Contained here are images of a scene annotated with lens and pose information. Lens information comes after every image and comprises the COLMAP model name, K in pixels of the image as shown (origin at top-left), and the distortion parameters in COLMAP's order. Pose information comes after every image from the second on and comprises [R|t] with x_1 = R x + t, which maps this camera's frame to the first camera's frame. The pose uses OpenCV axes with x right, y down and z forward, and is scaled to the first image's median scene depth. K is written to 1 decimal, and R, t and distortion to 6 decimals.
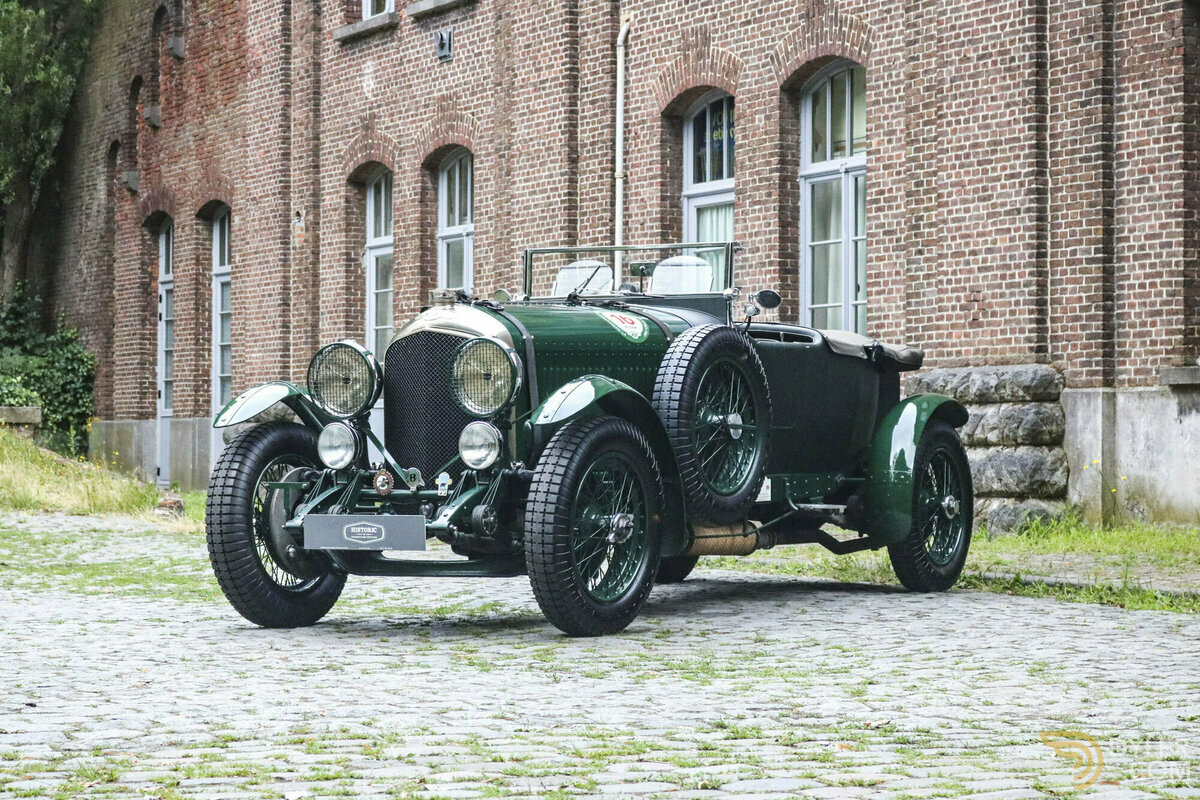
lens RADIAL K [[2964.4, 0, 599.7], [0, 2964.4, 401.3], [0, 0, 1]] dist [0.031078, 0.000000]
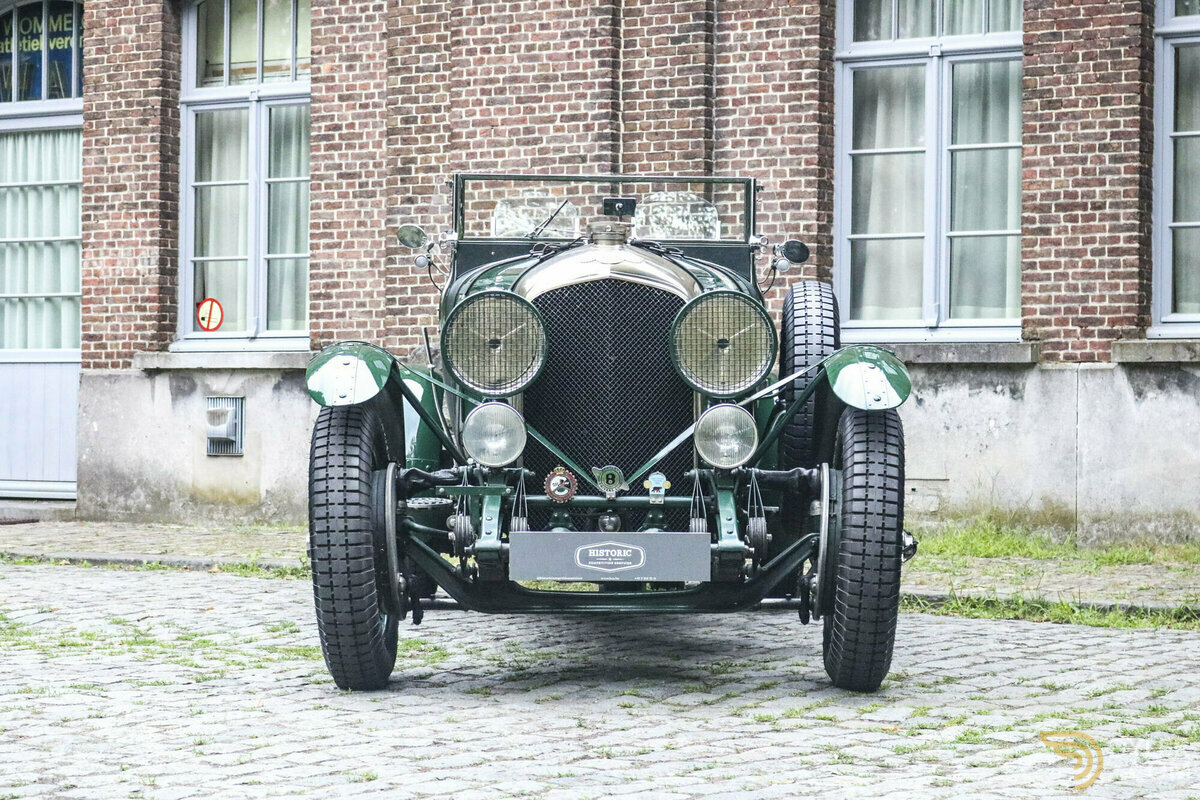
lens RADIAL K [[2964.4, 0, 600.0], [0, 2964.4, 400.2], [0, 0, 1]] dist [0.031078, 0.000000]
pose [[0.859914, 0.012879, 0.510276, -0.290894], [-0.018105, 0.999822, 0.005276, 0.001688], [-0.510117, -0.013776, 0.859994, 0.248843]]
